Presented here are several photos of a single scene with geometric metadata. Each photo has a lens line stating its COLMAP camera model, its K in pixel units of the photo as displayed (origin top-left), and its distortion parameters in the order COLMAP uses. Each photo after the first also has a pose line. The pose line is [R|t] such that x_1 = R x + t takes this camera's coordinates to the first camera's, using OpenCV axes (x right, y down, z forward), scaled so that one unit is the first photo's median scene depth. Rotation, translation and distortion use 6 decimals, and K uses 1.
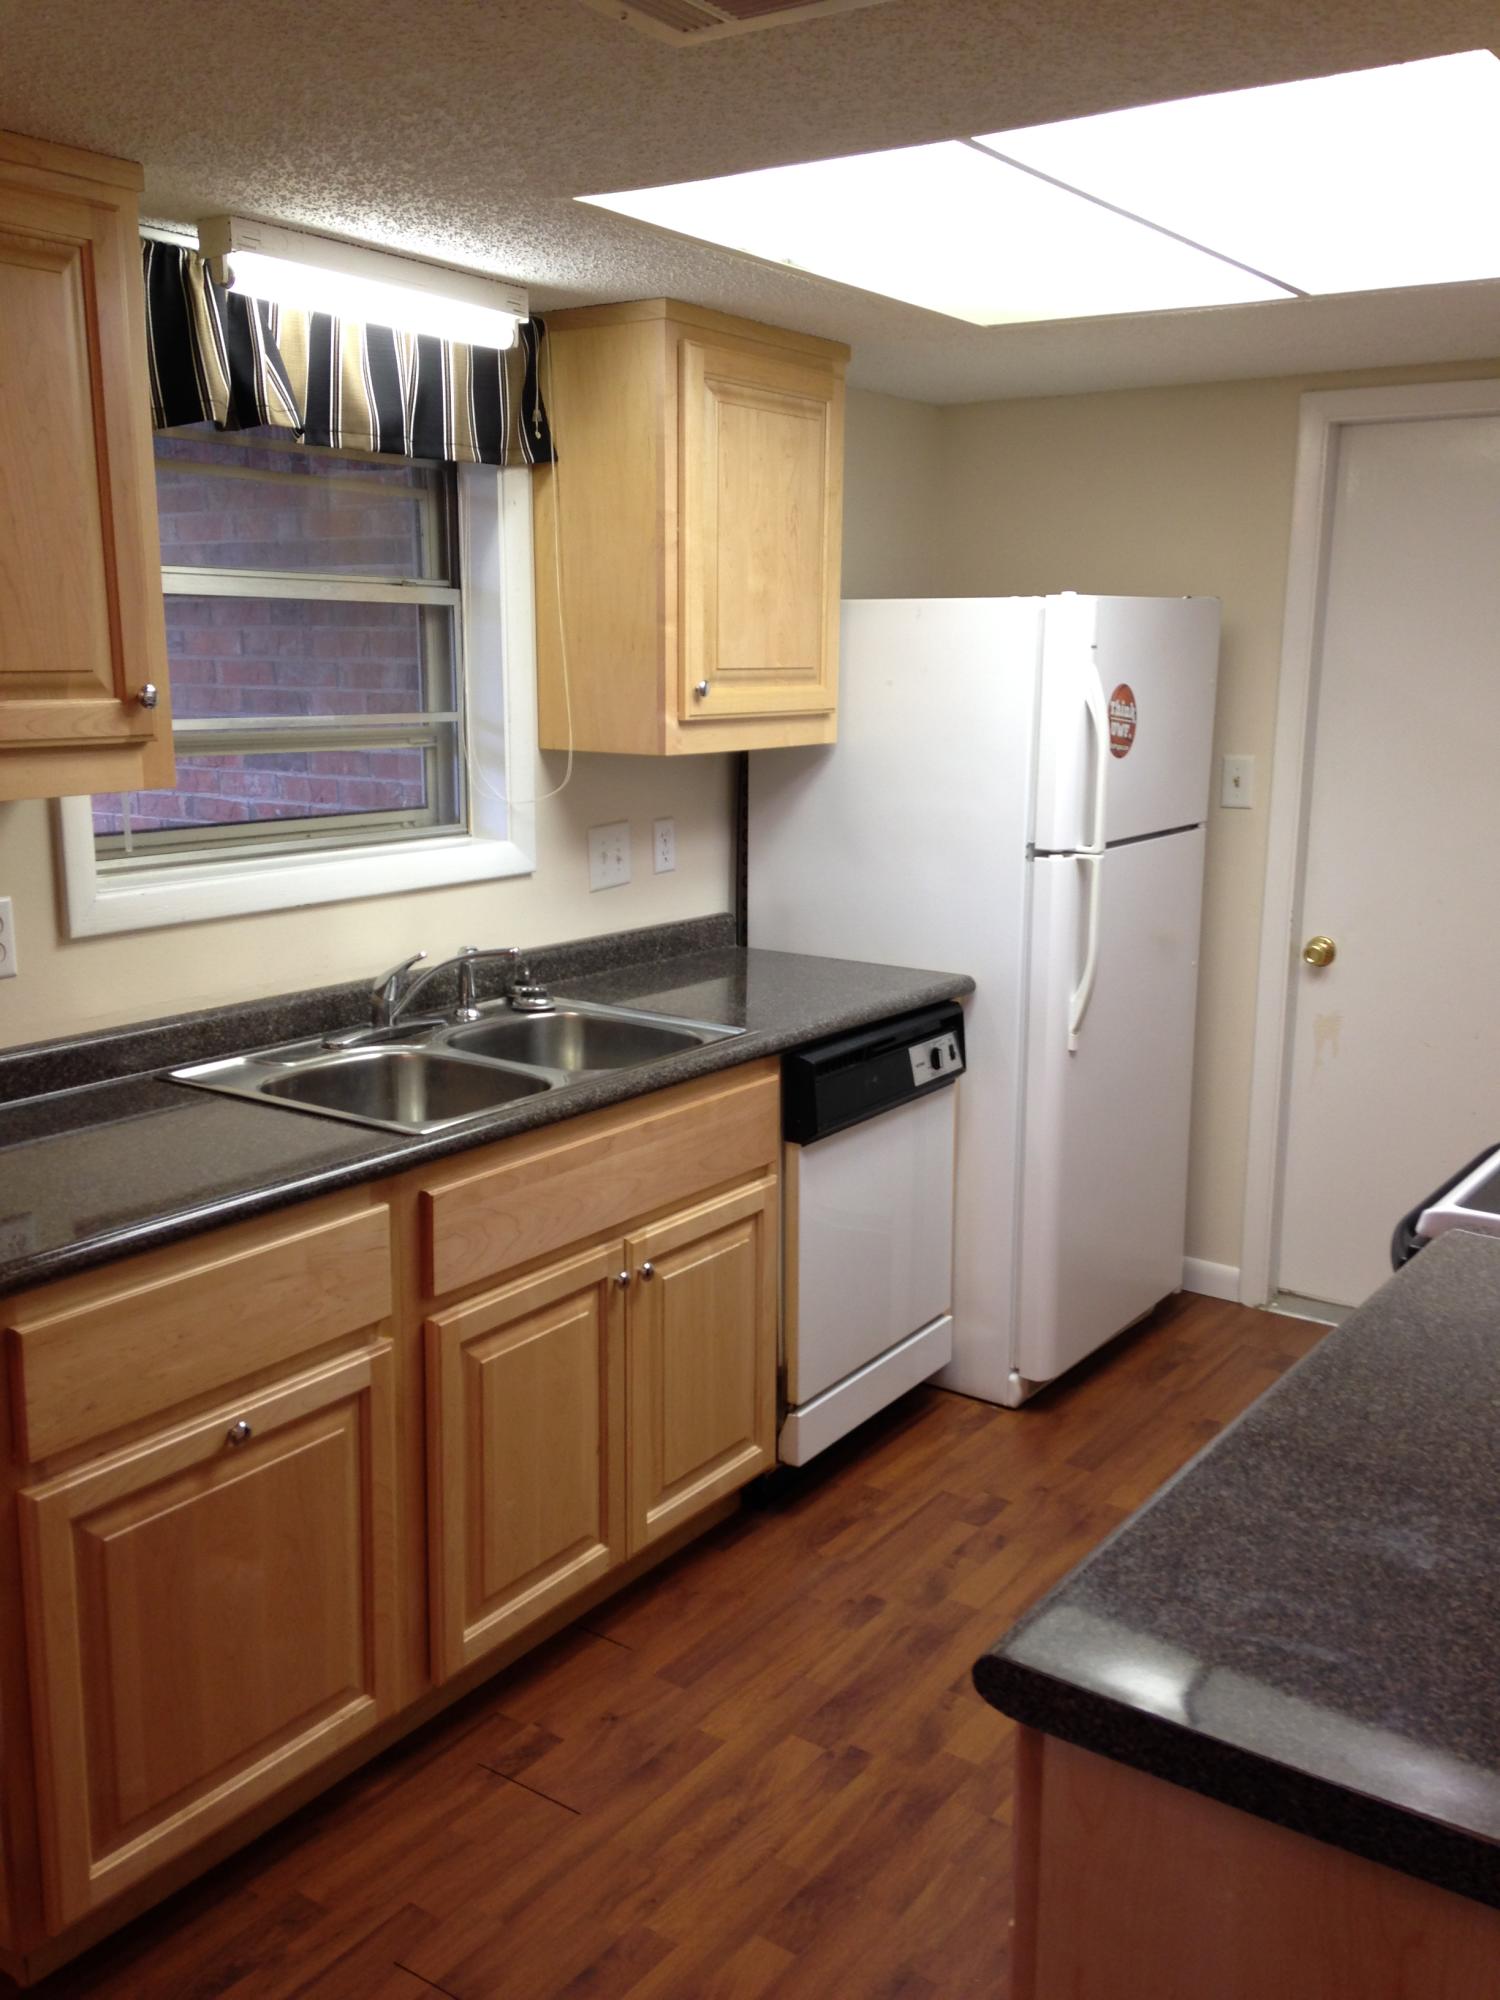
lens RADIAL K [[1837.7, 0, 751.3], [0, 1837.7, 988.9], [0, 0, 1]] dist [0.121608, -0.168070]
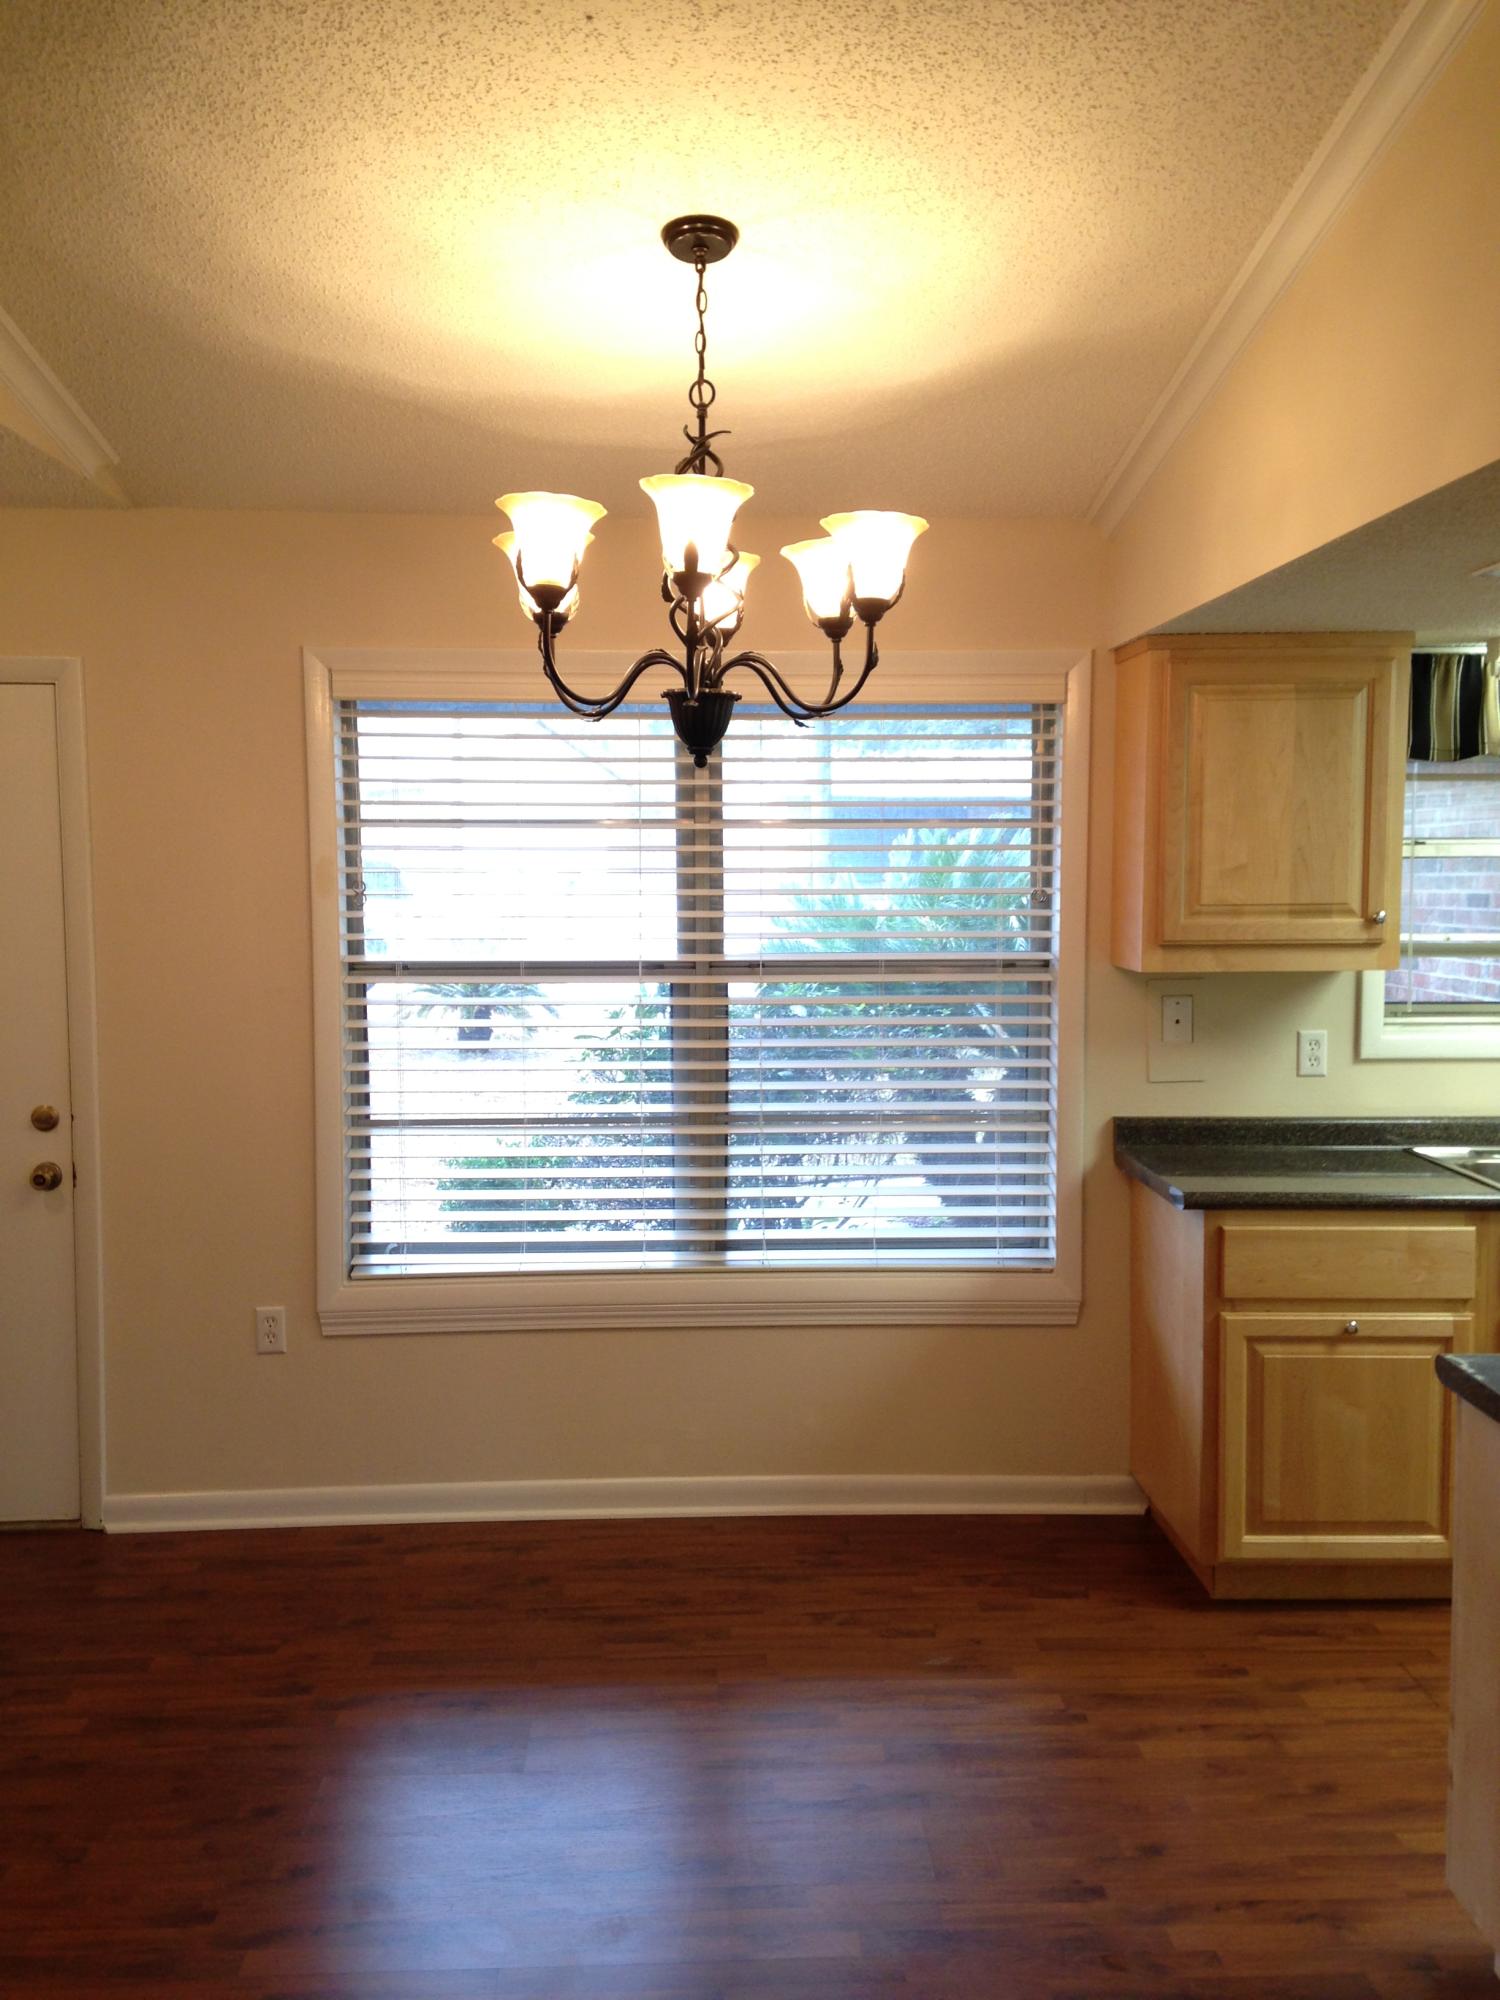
lens RADIAL K [[1837.7, 0, 758.6], [0, 1837.7, 1003.2], [0, 0, 1]] dist [0.121608, -0.168070]
pose [[0.607829, 0.059590, -0.791829, 0.733113], [-0.153099, 0.987265, -0.043225, 0.092064], [0.779169, 0.147502, 0.609212, -0.539712]]
